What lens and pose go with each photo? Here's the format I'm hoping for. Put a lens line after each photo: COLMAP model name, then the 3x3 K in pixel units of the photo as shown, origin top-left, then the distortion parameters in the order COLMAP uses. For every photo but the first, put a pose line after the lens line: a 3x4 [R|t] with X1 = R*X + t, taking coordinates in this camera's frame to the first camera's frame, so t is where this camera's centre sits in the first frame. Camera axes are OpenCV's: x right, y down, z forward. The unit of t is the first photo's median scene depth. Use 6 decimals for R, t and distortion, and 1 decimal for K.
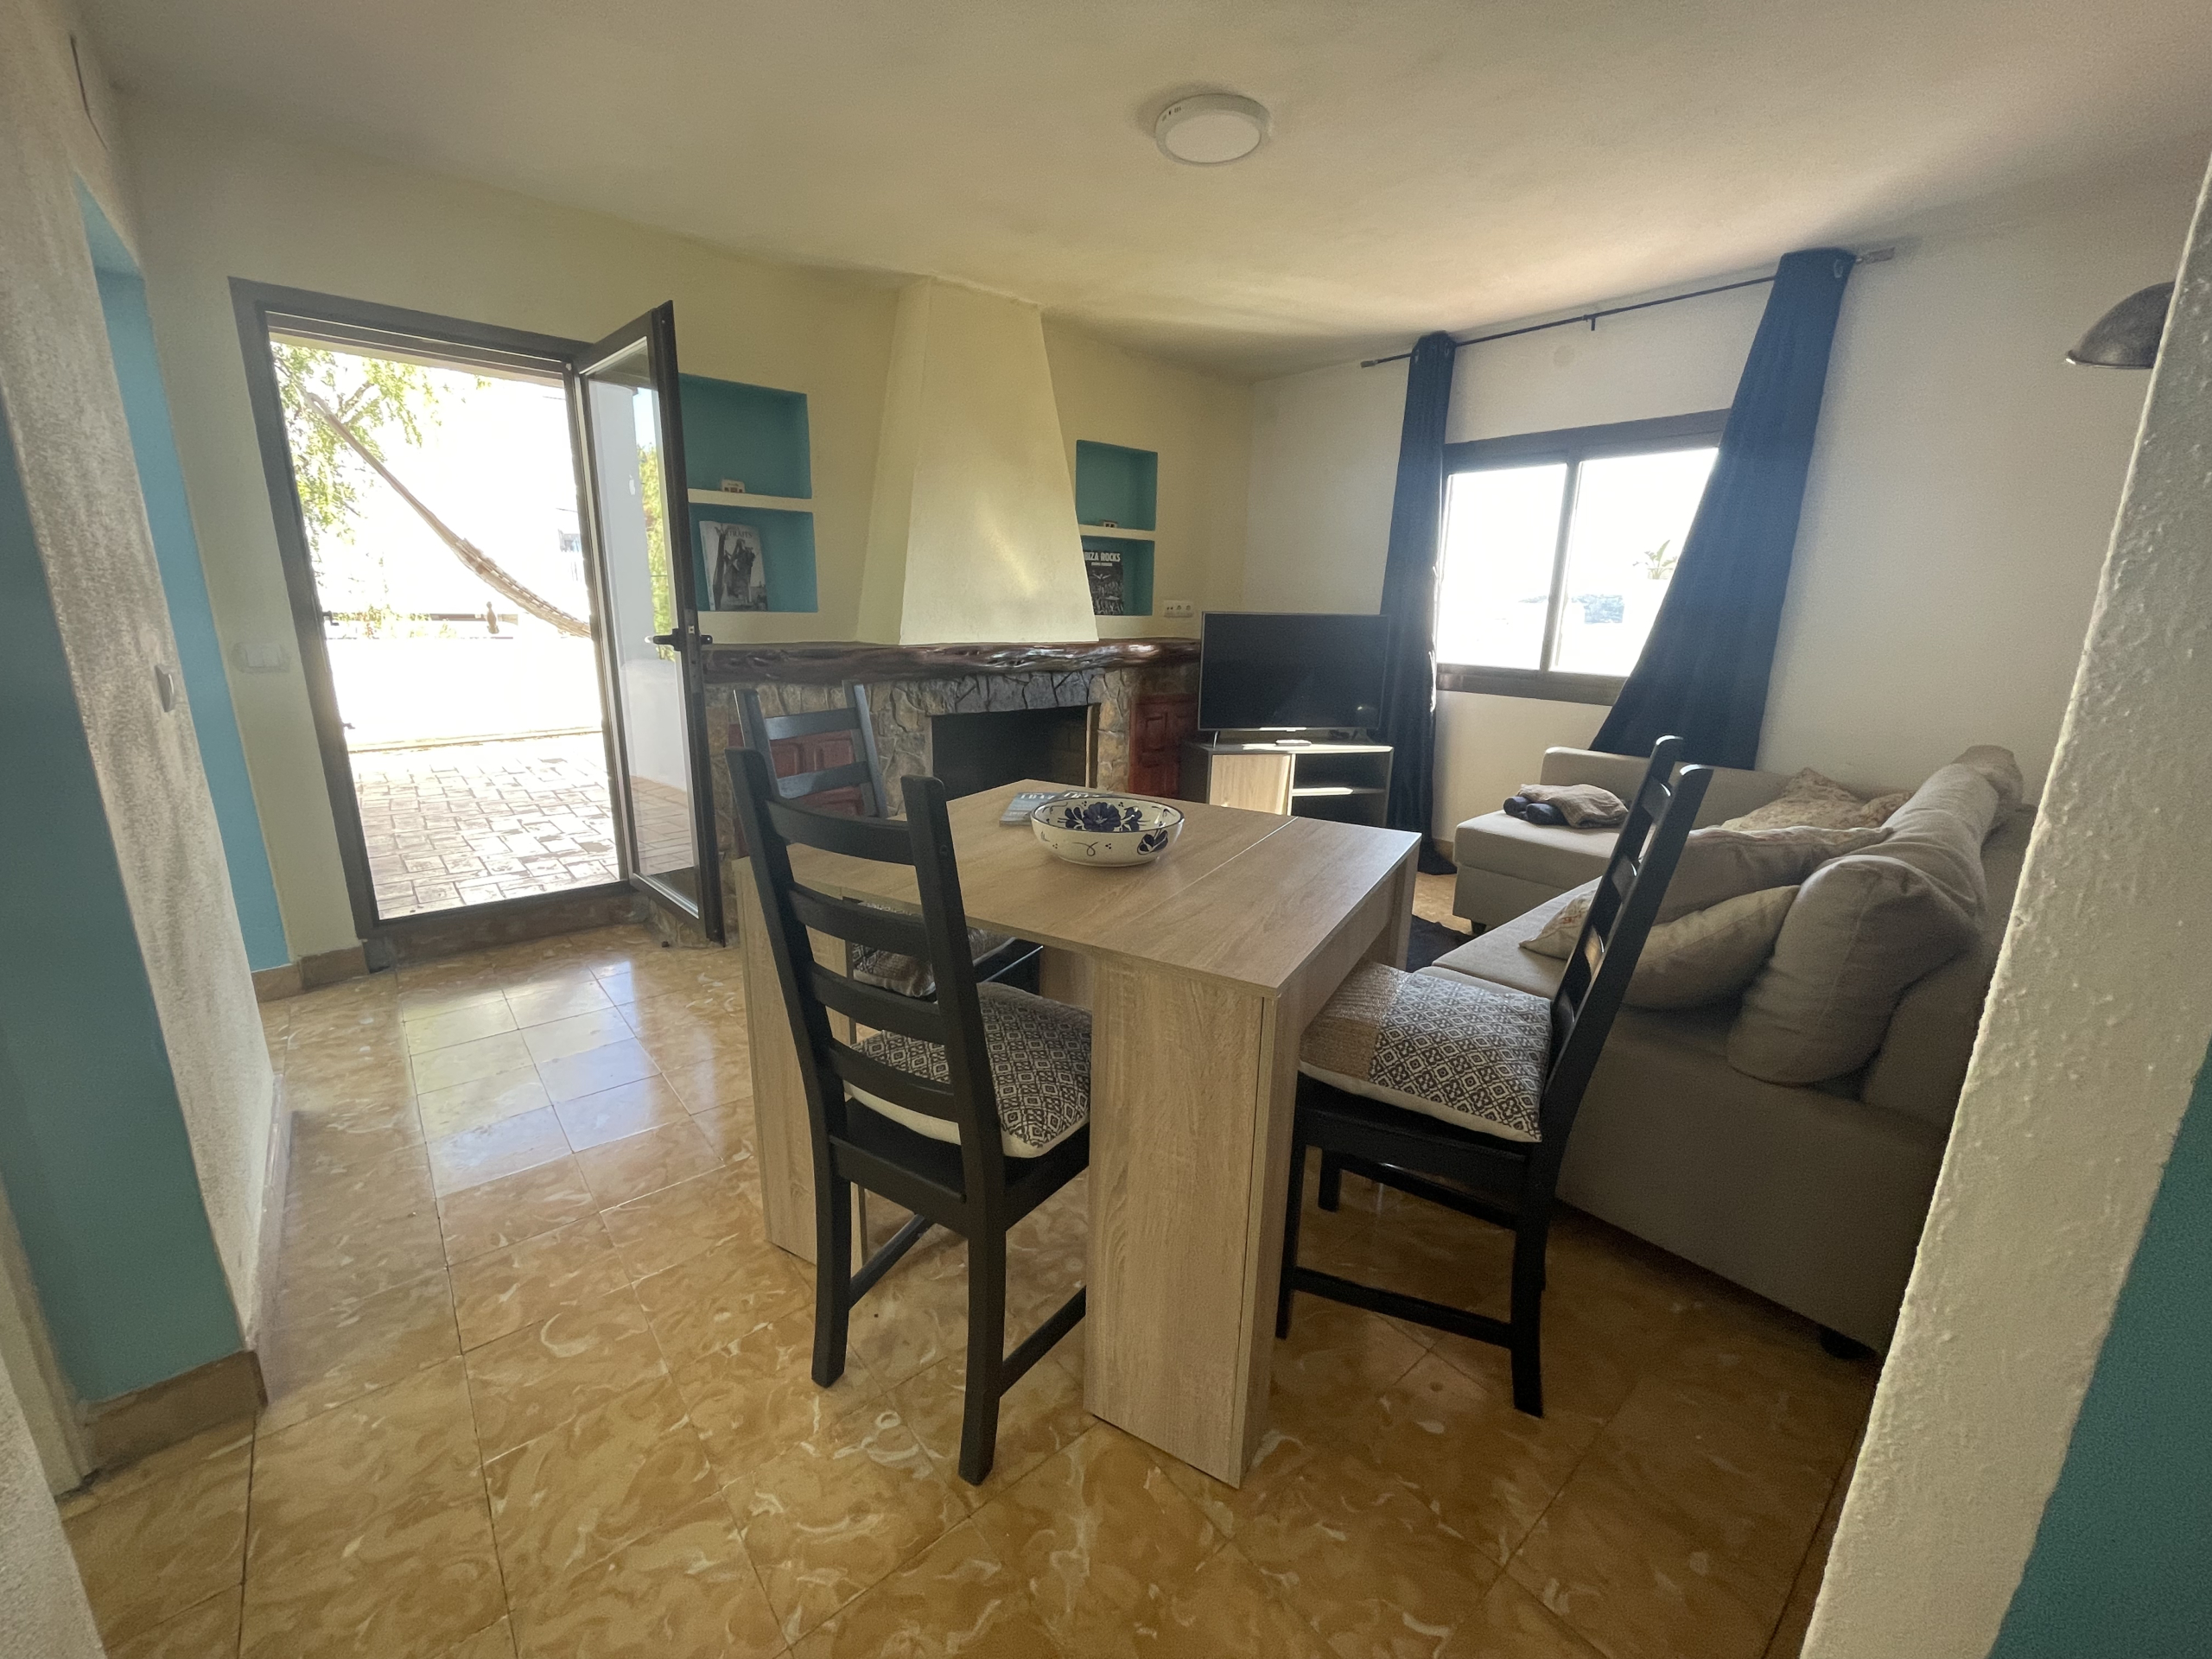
lens RADIAL K [[890.7, 0, 1110.1], [0, 890.7, 834.1], [0, 0, 1]] dist [-0.008300, 0.002030]
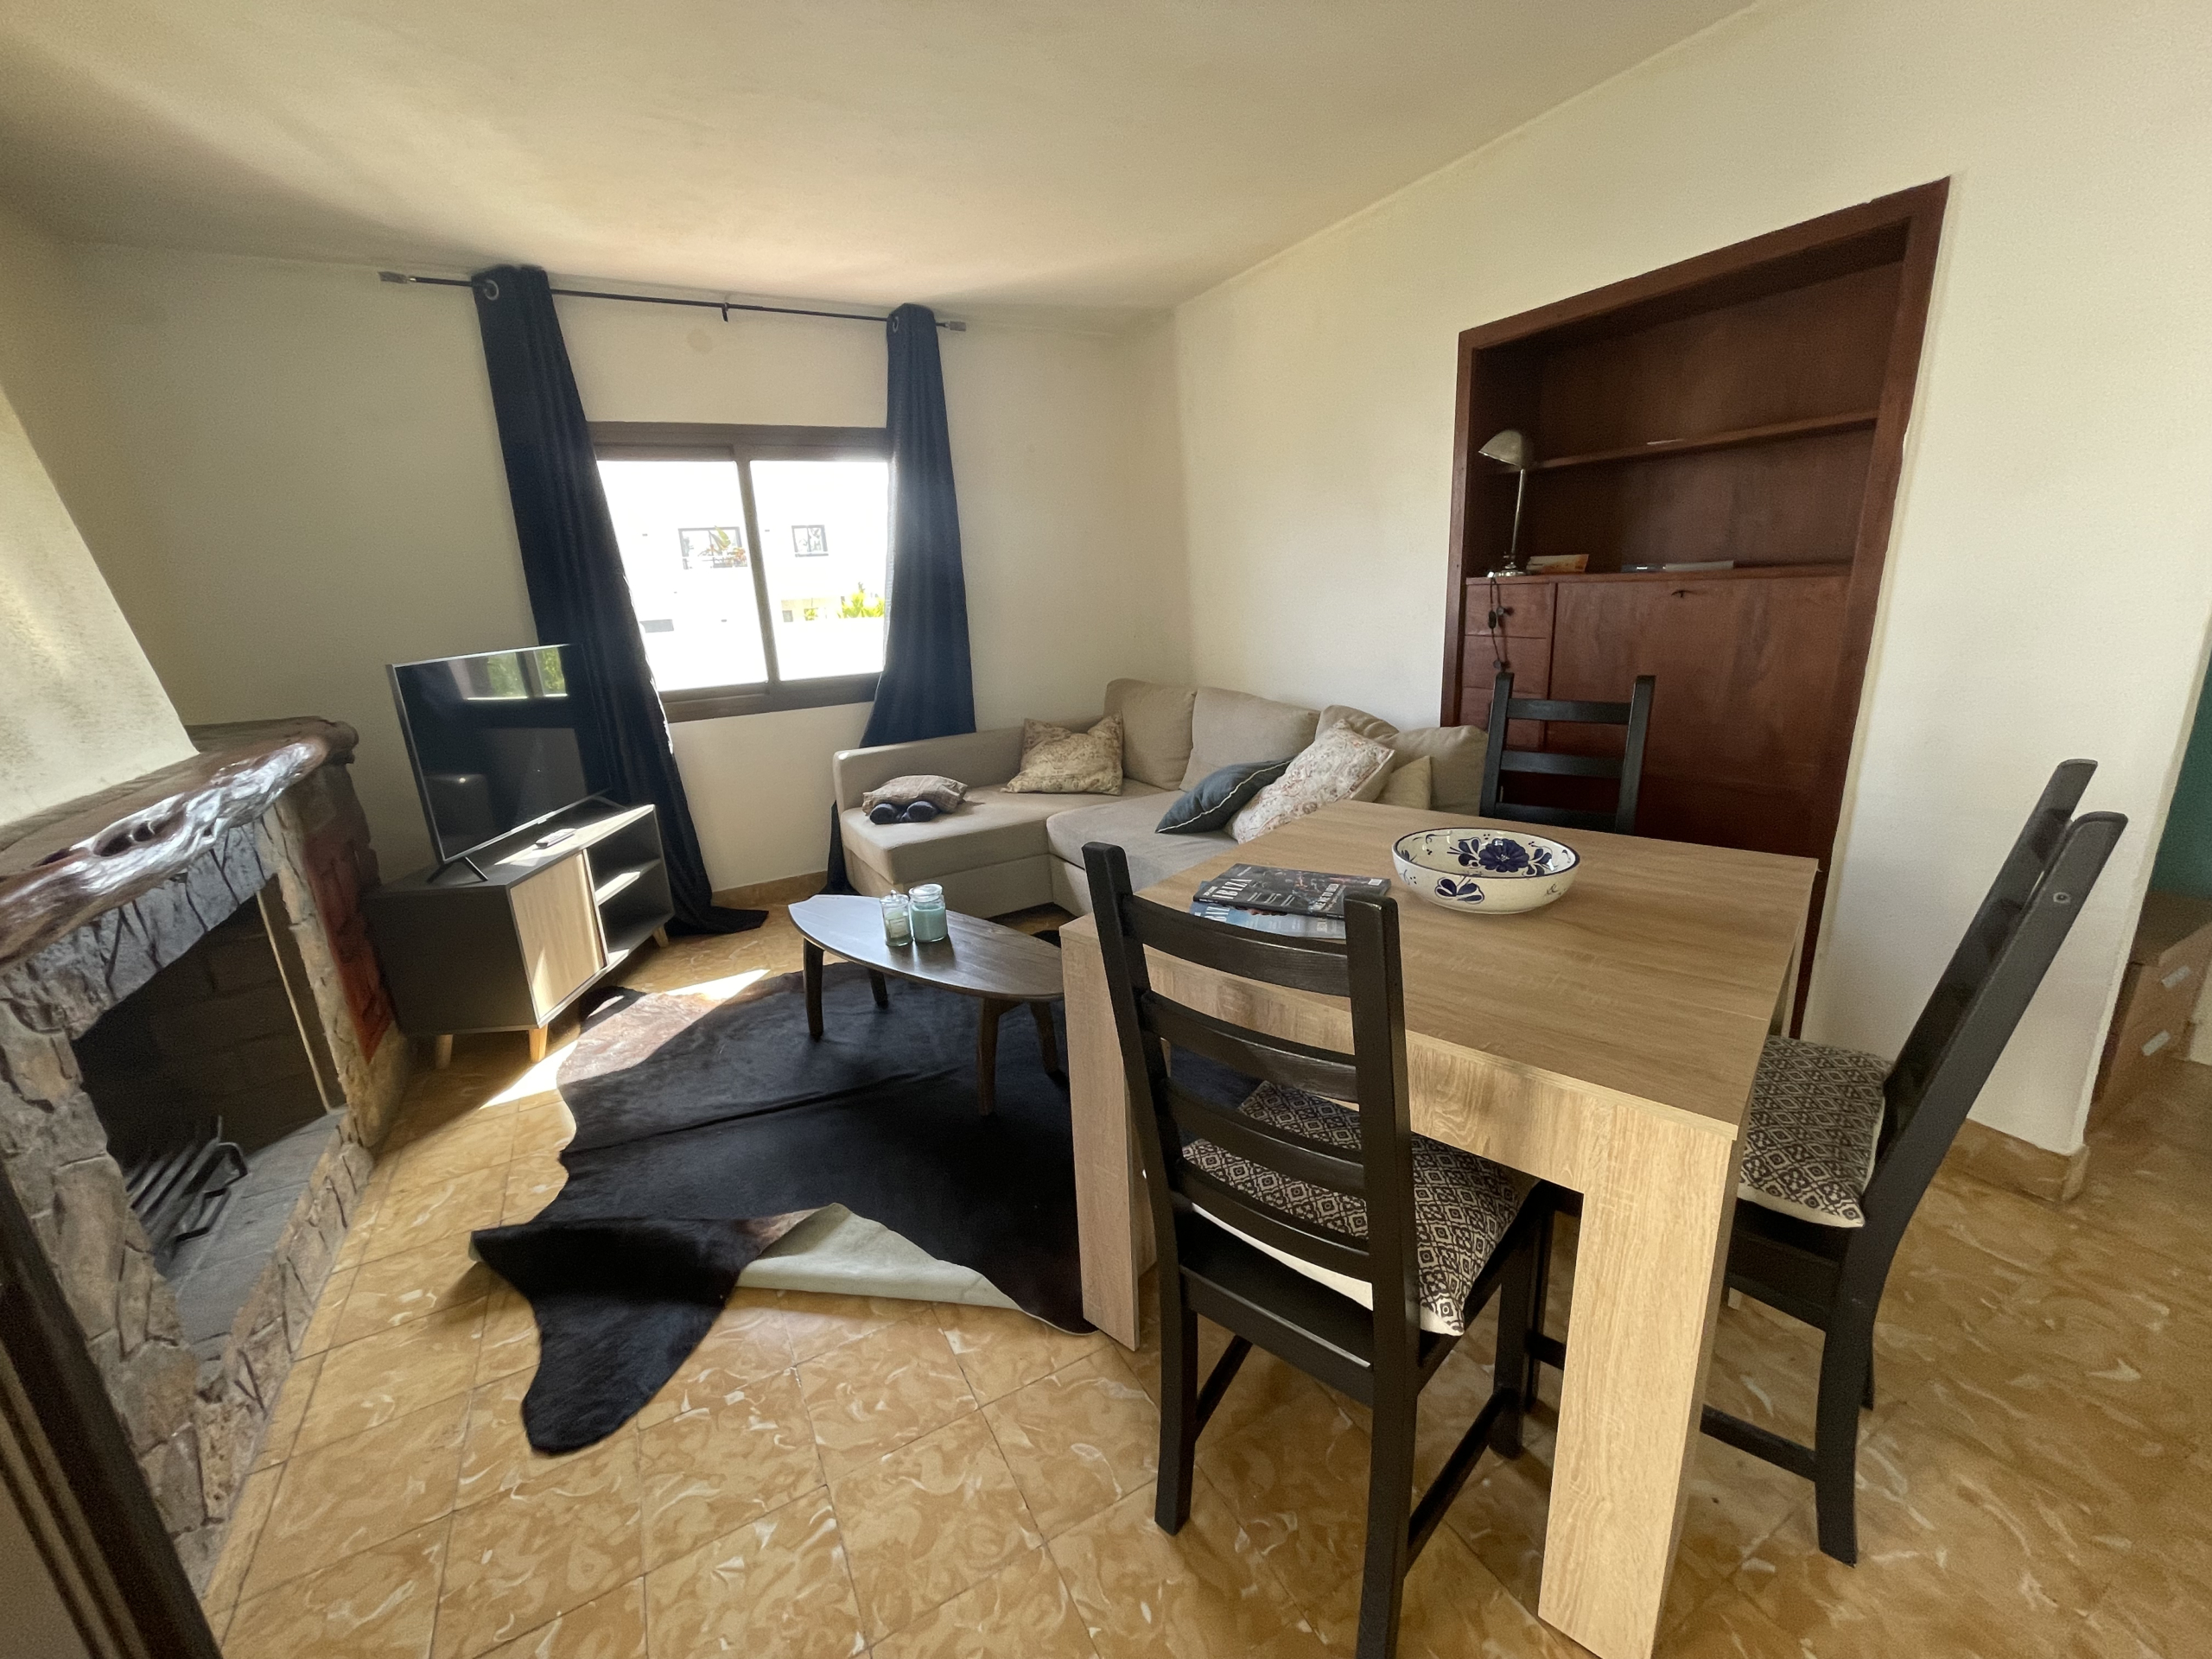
lens RADIAL K [[890.7, 0, 1111.9], [0, 890.7, 822.7], [0, 0, 1]] dist [-0.008300, 0.002030]
pose [[0.194105, -0.284600, 0.938789, -0.409702], [0.295355, 0.929540, 0.220728, -0.162473], [-0.935462, 0.234431, 0.264487, 0.496945]]
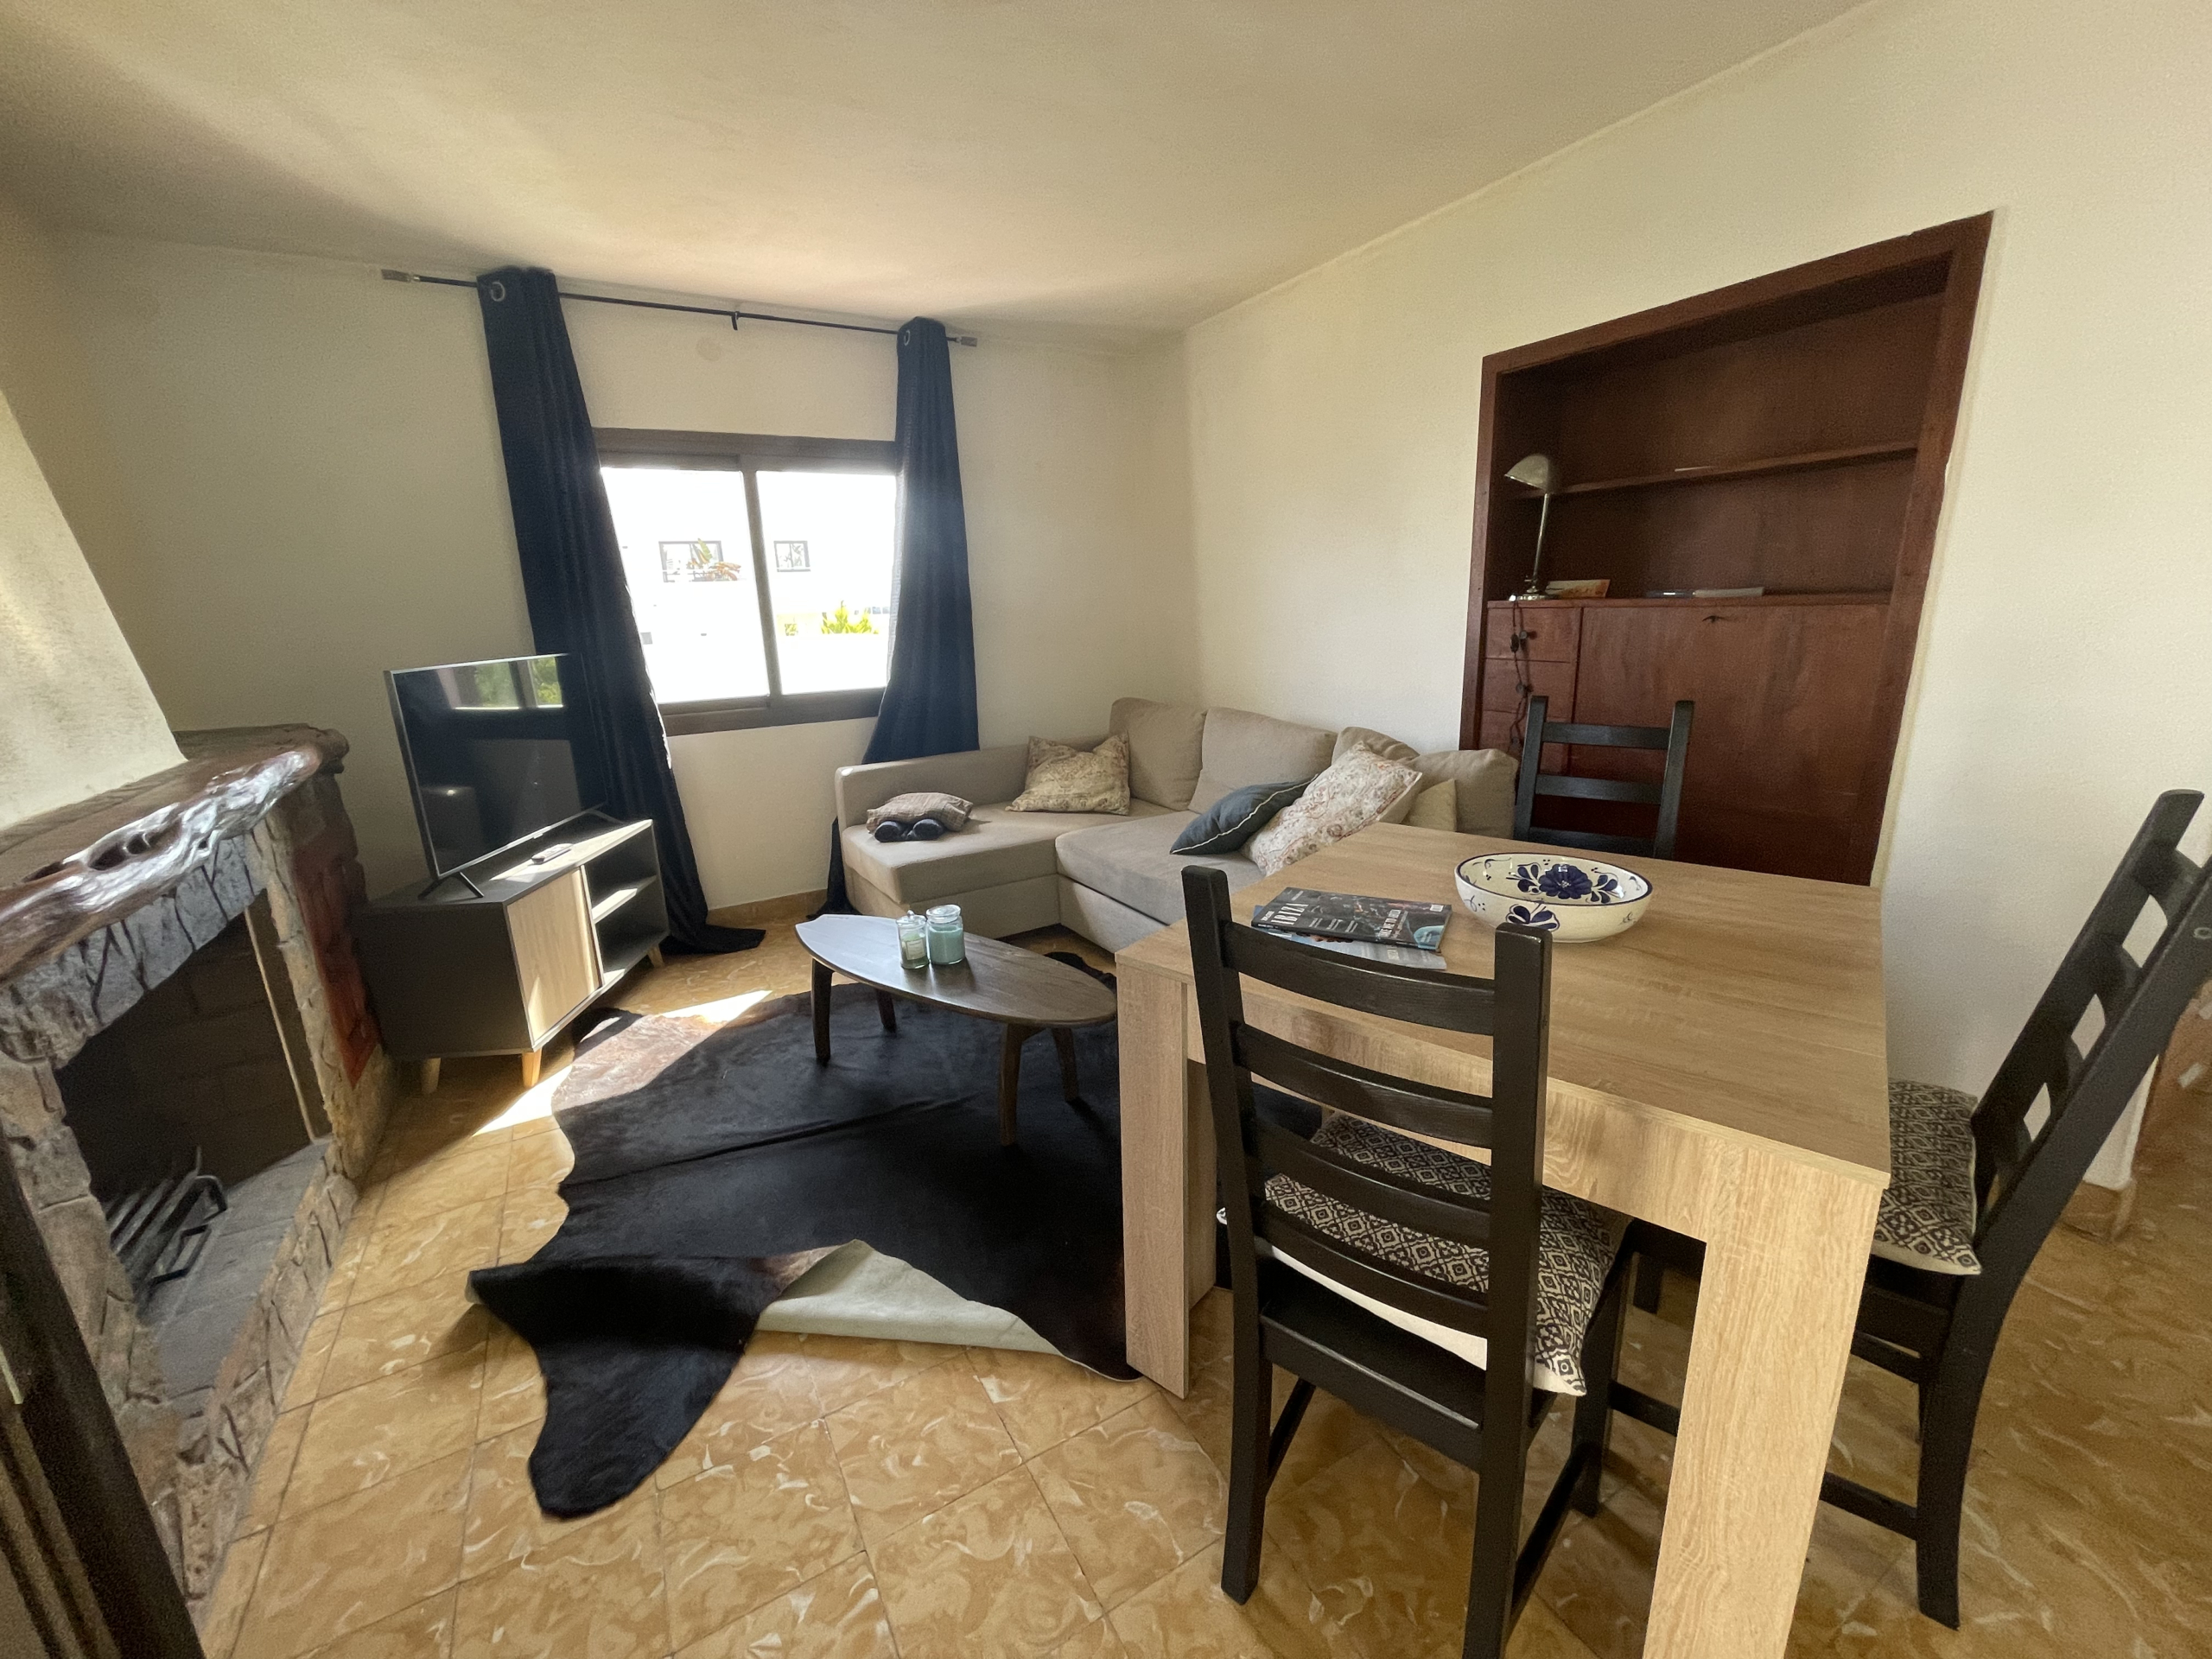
lens RADIAL K [[890.7, 0, 1110.8], [0, 890.7, 822.9], [0, 0, 1]] dist [-0.008300, 0.002030]
pose [[0.174012, -0.262125, 0.949216, -0.401283], [0.280659, 0.937145, 0.207340, -0.169654], [-0.943902, 0.230327, 0.236642, 0.533301]]
